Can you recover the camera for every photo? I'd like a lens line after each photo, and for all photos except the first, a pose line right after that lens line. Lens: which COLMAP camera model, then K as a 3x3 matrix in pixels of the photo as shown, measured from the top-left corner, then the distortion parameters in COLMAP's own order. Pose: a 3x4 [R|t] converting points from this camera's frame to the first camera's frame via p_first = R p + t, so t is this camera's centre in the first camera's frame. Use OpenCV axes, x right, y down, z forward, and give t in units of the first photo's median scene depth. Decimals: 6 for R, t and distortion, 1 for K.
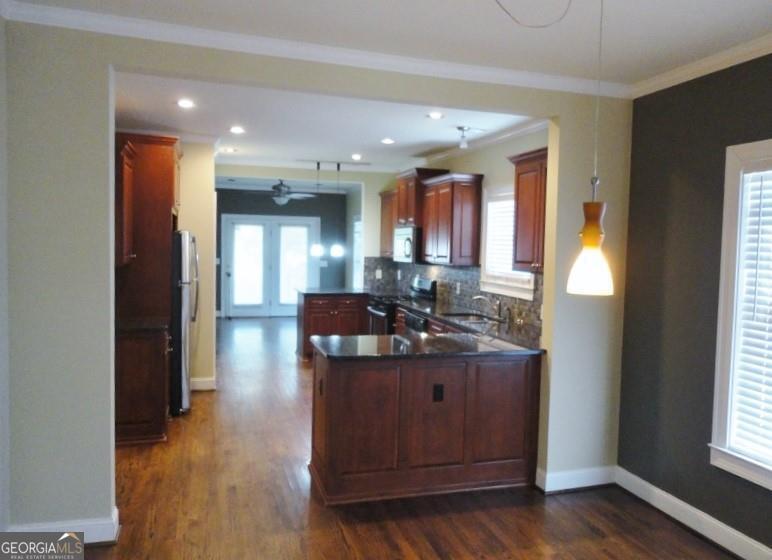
lens RADIAL K [[581.5, 0, 386.0], [0, 581.5, 280.0], [0, 0, 1]] dist [-0.001466, 0.006052]
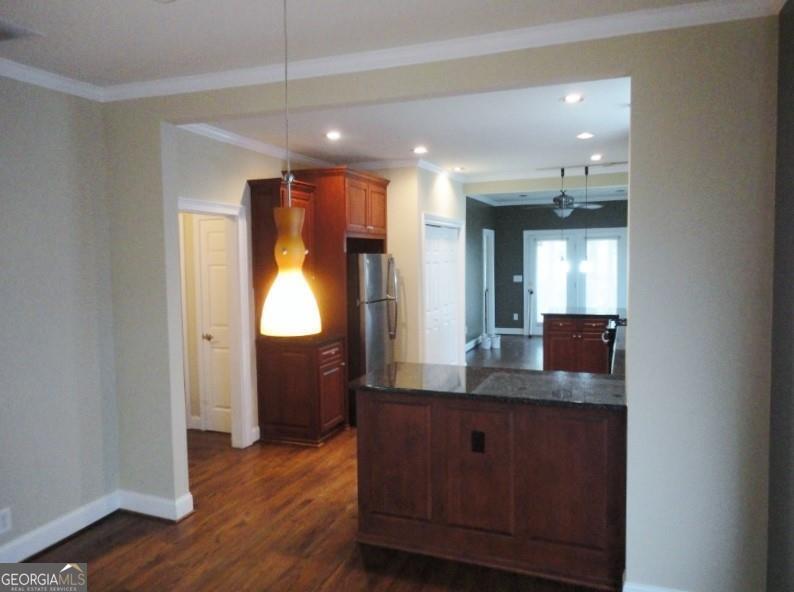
lens RADIAL K [[580.5, 0, 397.0], [0, 580.5, 296.0], [0, 0, 1]] dist [-0.006521, -0.002590]
pose [[0.785621, 0.005158, -0.618686, 0.243372], [-0.004647, 0.999986, 0.002436, -0.006271], [0.618690, 0.000961, 0.785634, 0.137669]]
